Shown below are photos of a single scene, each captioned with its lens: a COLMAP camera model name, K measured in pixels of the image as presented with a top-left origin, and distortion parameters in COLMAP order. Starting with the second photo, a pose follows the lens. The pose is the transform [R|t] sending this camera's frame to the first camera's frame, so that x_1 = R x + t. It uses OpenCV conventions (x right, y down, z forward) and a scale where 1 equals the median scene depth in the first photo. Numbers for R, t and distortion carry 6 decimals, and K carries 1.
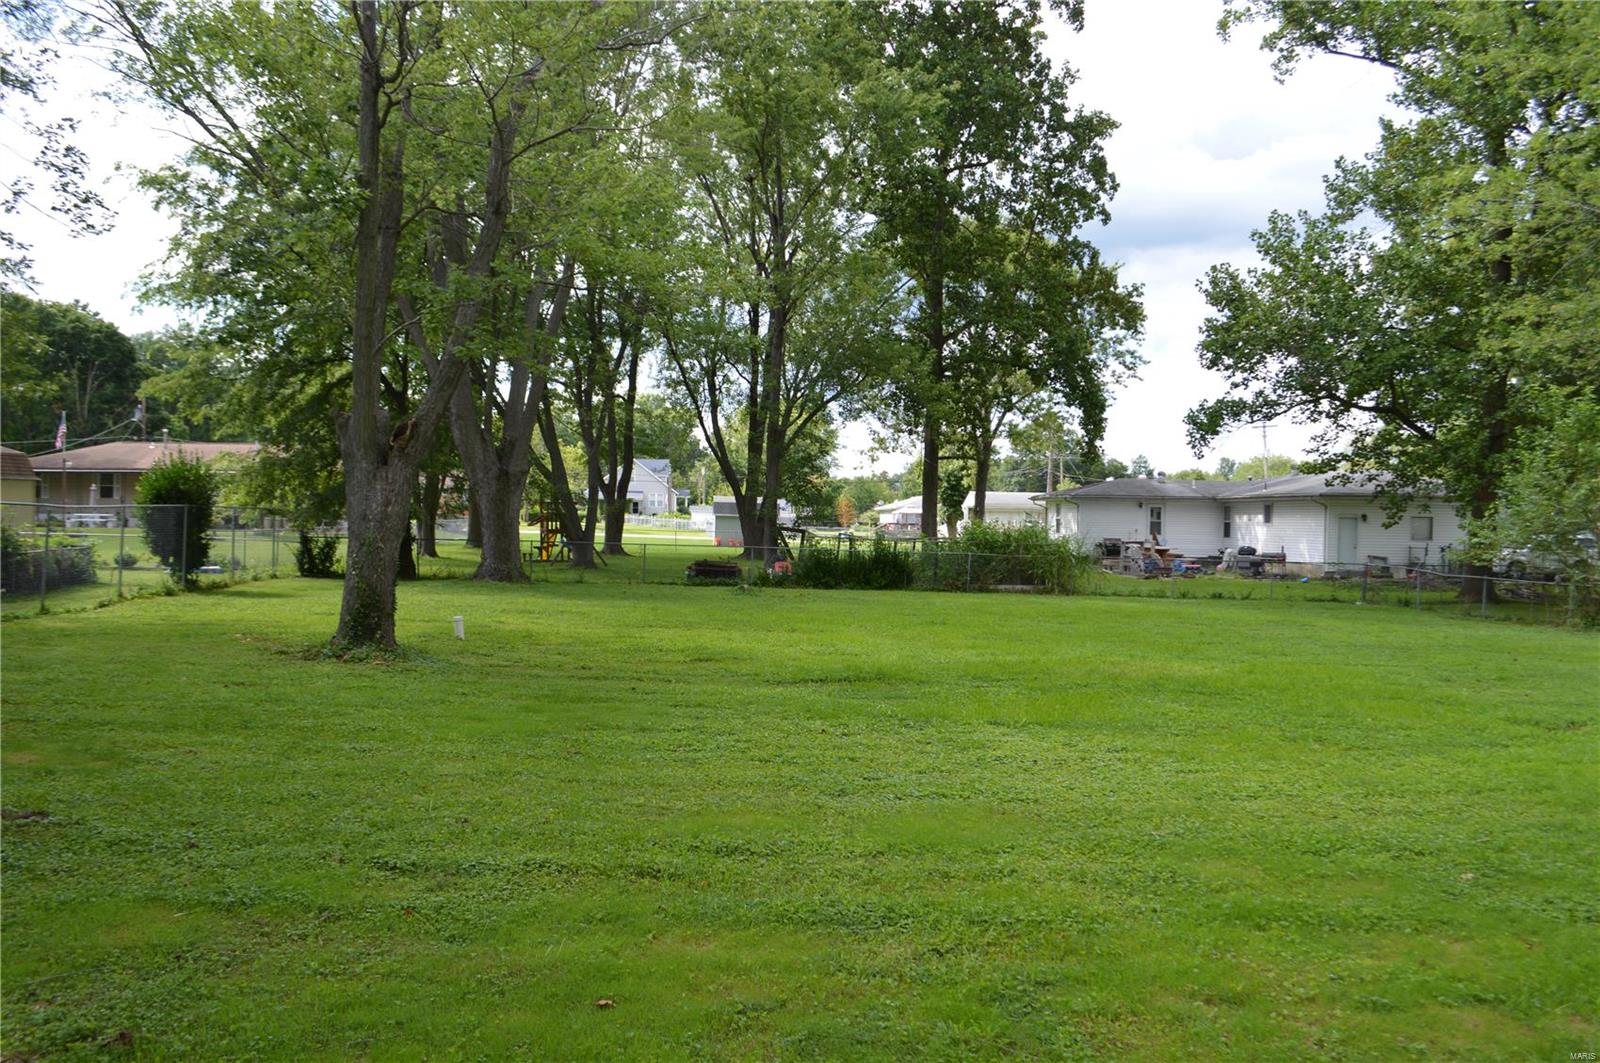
lens RADIAL K [[1288.9, 0, 817.2], [0, 1288.9, 540.0], [0, 0, 1]] dist [-0.077330, 0.009158]
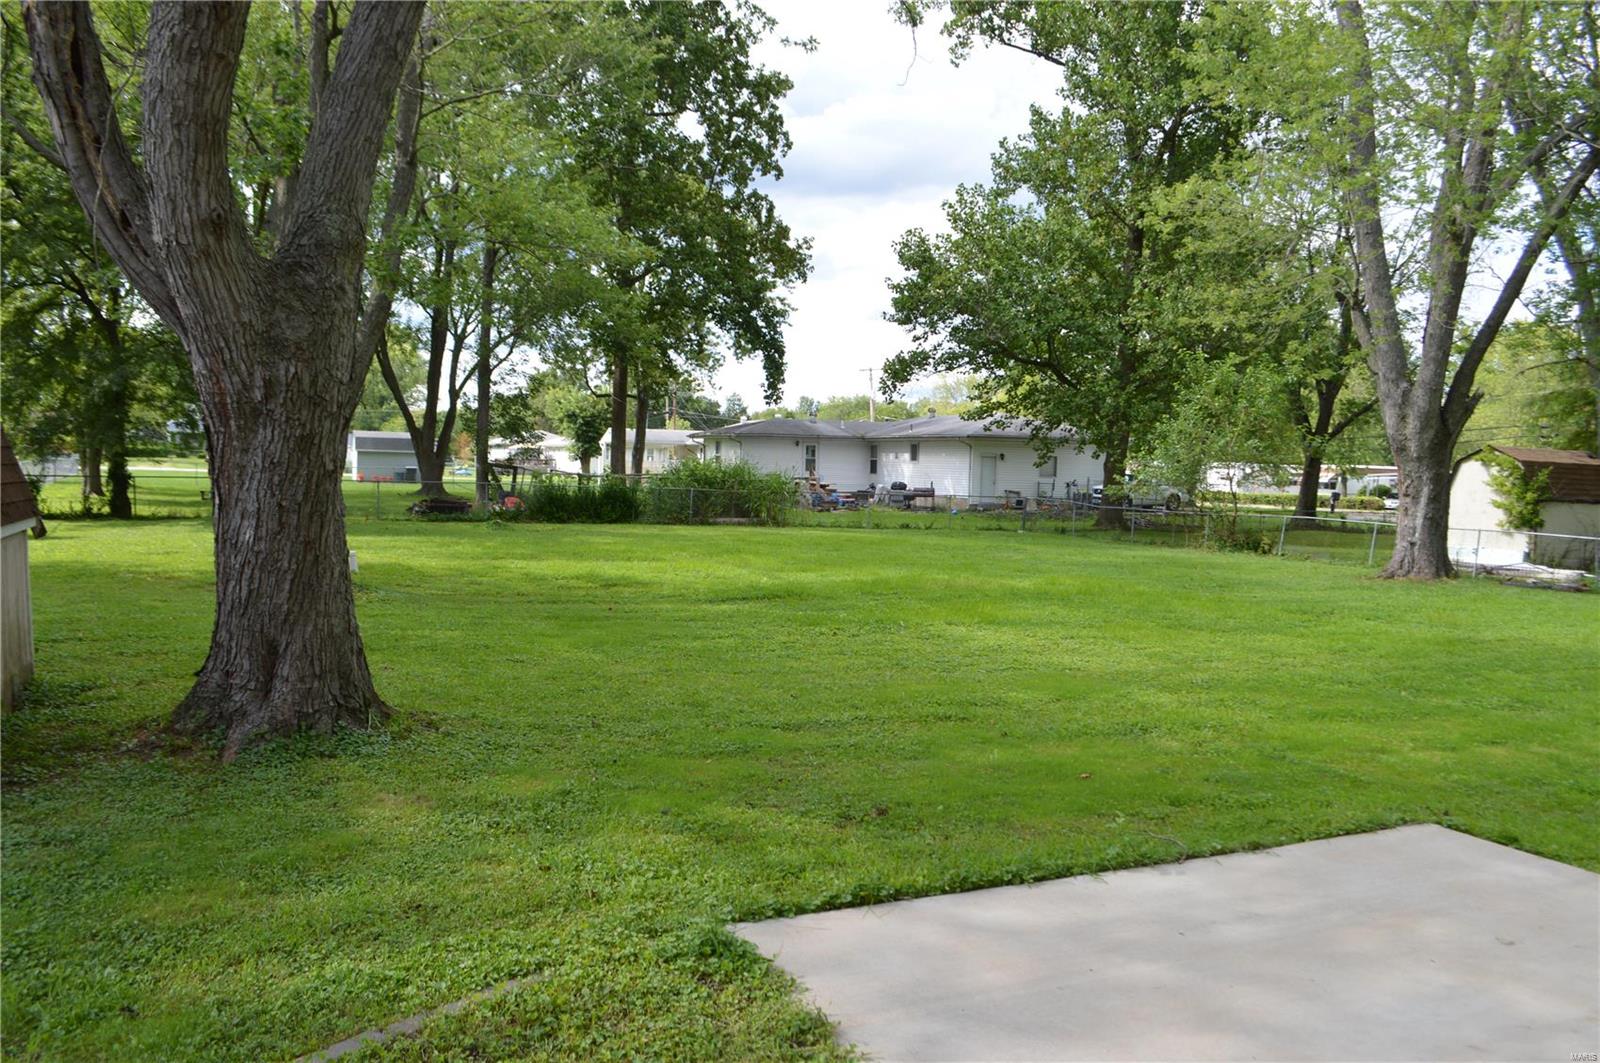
lens RADIAL K [[1288.9, 0, 817.2], [0, 1288.9, 540.0], [0, 0, 1]] dist [-0.077330, 0.009158]
pose [[0.944977, -0.014562, 0.326811, -0.103114], [-0.002076, 0.998722, 0.050502, -0.000950], [-0.327129, -0.048401, 0.943739, -0.033745]]
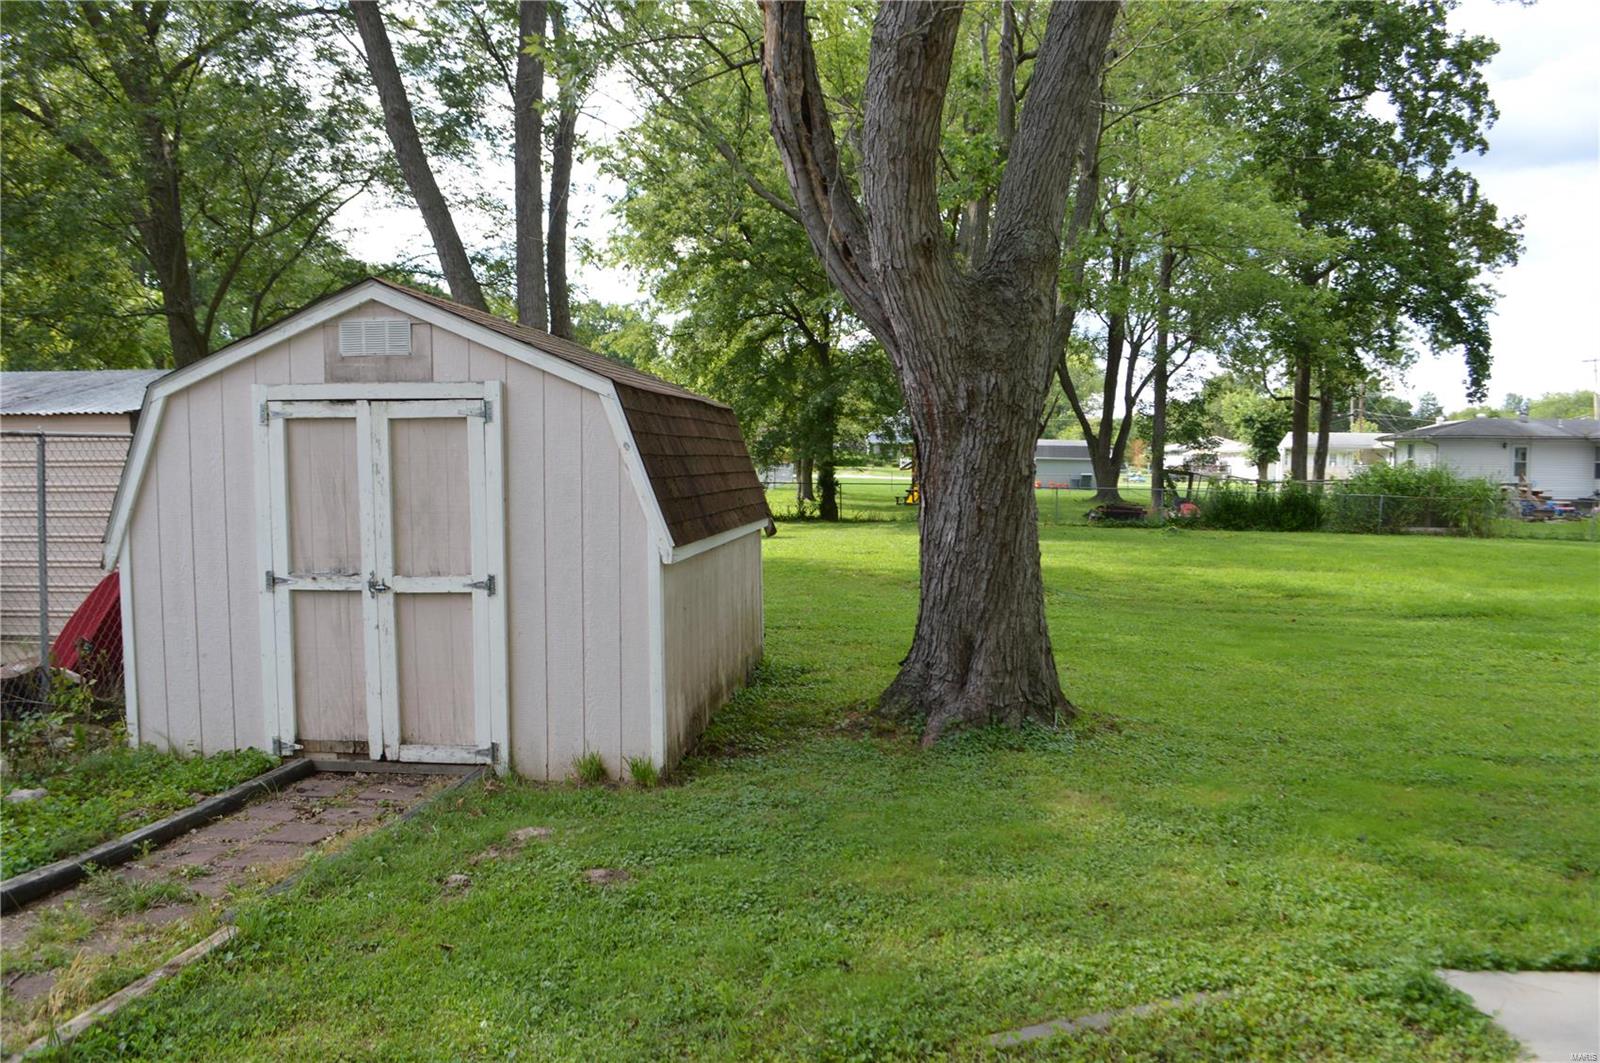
lens RADIAL K [[1288.9, 0, 817.2], [0, 1288.9, 540.0], [0, 0, 1]] dist [-0.077330, 0.009158]
pose [[0.983970, 0.004017, -0.178287, -0.105123], [0.004036, 0.998989, 0.044784, -0.000725], [0.178286, -0.044786, 0.982959, -0.033157]]
